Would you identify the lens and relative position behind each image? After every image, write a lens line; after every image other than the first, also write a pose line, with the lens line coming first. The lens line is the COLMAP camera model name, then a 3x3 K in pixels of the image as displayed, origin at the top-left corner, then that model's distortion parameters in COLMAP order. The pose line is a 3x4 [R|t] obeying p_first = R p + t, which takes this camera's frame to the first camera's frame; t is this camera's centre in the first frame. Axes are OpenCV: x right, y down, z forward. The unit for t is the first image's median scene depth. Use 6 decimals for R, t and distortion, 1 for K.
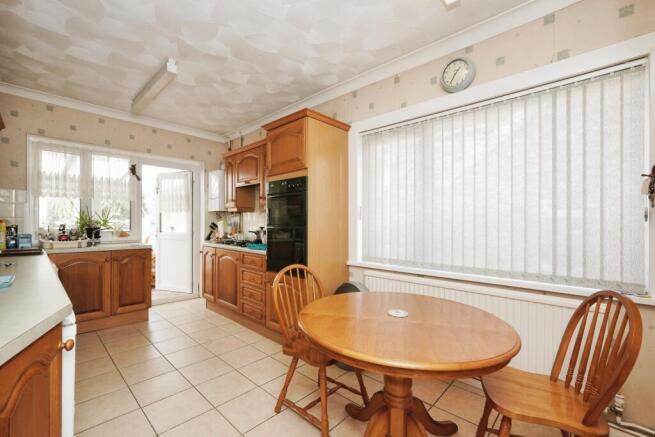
lens RADIAL K [[284.4, 0, 326.6], [0, 284.4, 224.0], [0, 0, 1]] dist [0.001587, 0.000167]
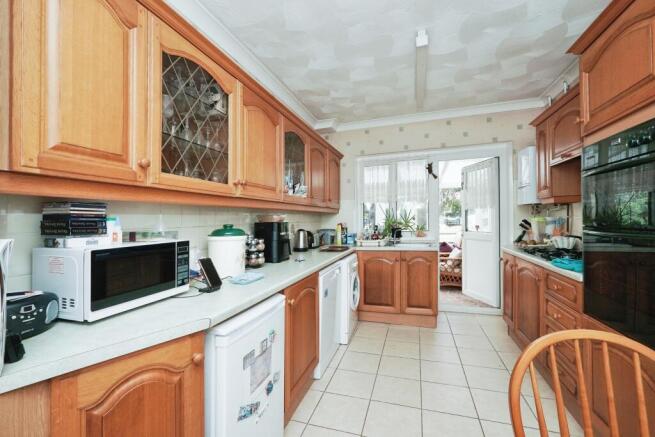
lens RADIAL K [[284.4, 0, 325.1], [0, 284.4, 221.4], [0, 0, 1]] dist [0.001587, 0.000167]
pose [[0.423874, -0.013456, -0.905621, 0.063958], [0.028196, 0.999601, -0.001655, -0.018517], [0.905282, -0.024834, 0.424084, 0.275814]]
